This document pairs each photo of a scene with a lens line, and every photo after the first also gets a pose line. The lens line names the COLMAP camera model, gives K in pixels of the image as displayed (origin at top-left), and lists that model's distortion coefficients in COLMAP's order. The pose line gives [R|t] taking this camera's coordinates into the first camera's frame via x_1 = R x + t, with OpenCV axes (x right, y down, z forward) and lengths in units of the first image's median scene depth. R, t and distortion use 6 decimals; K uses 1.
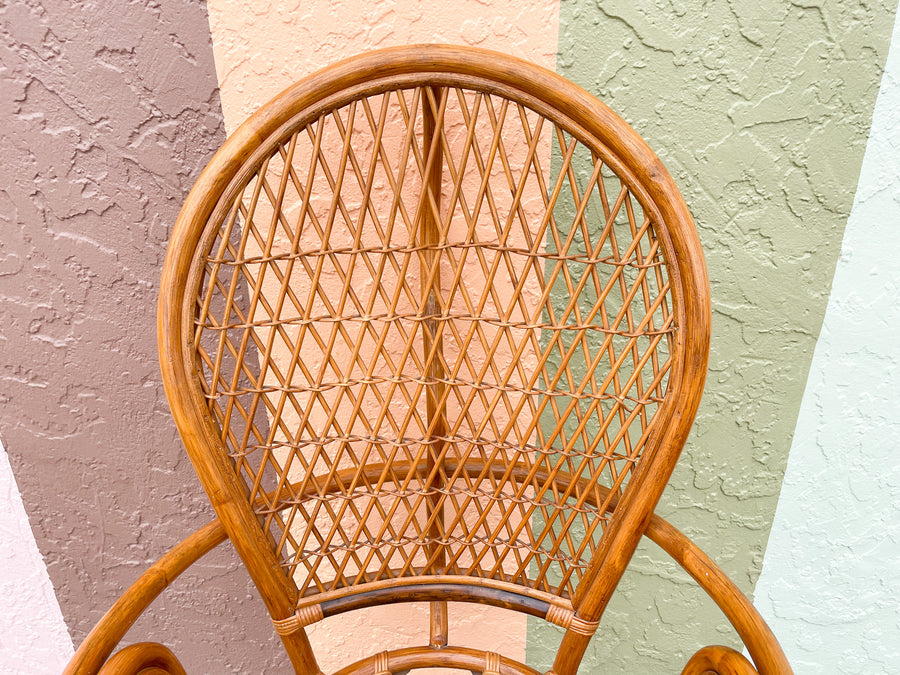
lens RADIAL K [[694.8, 0, 449.9], [0, 694.8, 348.7], [0, 0, 1]] dist [0.067186, -0.091346]
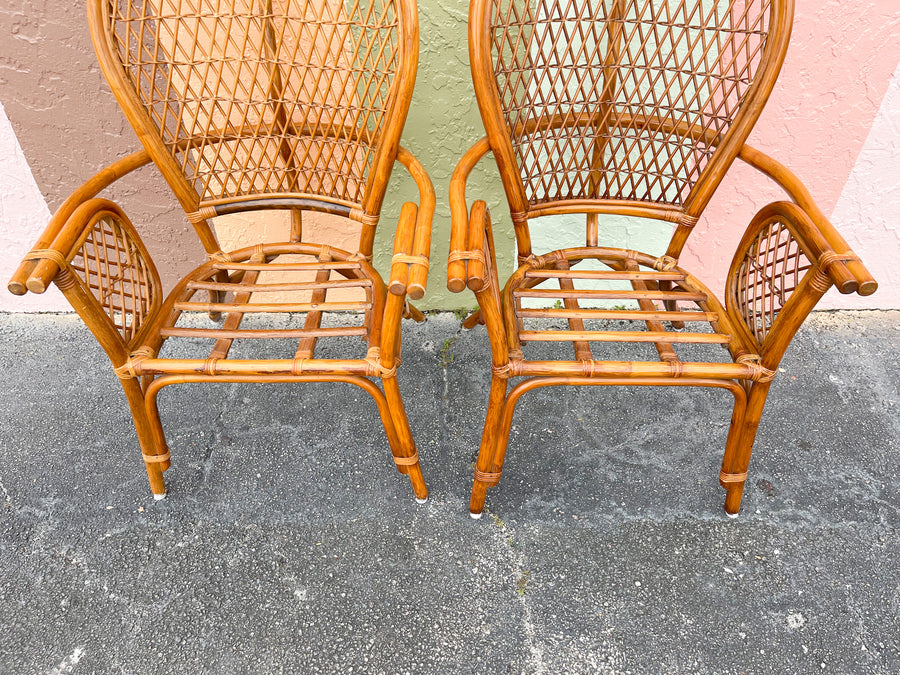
lens RADIAL K [[694.8, 0, 446.8], [0, 694.8, 342.1], [0, 0, 1]] dist [0.067186, -0.091346]
pose [[0.999965, 0.008019, 0.002287, 0.383142], [-0.008334, 0.952003, 0.305976, 0.159288], [0.000277, -0.305985, 0.952036, -0.721571]]
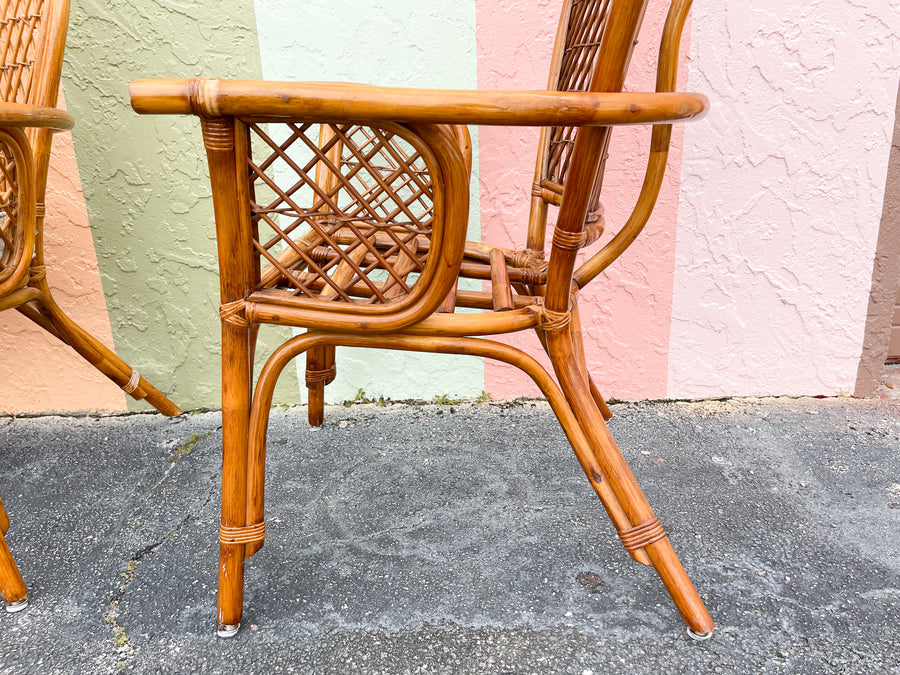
lens RADIAL K [[694.8, 0, 457.6], [0, 694.8, 338.3], [0, 0, 1]] dist [0.067186, -0.091346]
pose [[0.999367, -0.017359, -0.031055, 1.049251], [0.012890, 0.990249, -0.138709, 0.838304], [0.033160, 0.138221, 0.989846, -0.251893]]
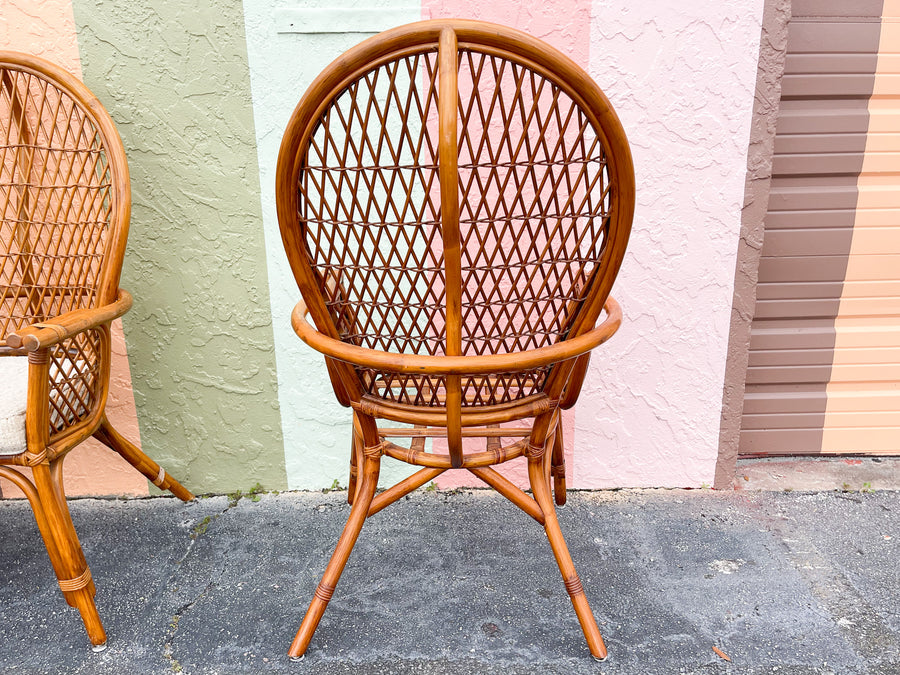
lens RADIAL K [[748.9, 0, 467.0], [0, 748.9, 368.6], [0, 0, 1]] dist [0.055716, -0.069023]
pose [[0.999941, -0.004090, 0.010070, 1.146508], [0.005470, 0.989992, -0.141020, 0.708882], [-0.009393, 0.141066, 0.989956, -0.945751]]
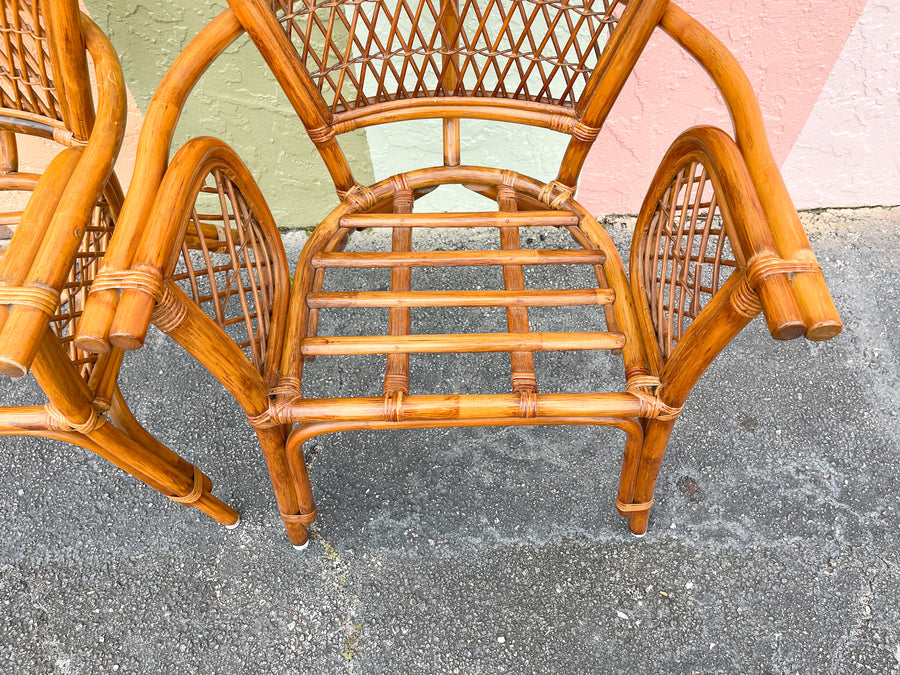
lens RADIAL K [[694.8, 0, 452.1], [0, 694.8, 345.9], [0, 0, 1]] dist [0.067186, -0.091346]
pose [[0.999647, -0.025521, -0.007365, 0.771330], [0.025307, 0.830818, 0.555968, 0.061531], [-0.008070, -0.555958, 0.831171, -0.085431]]
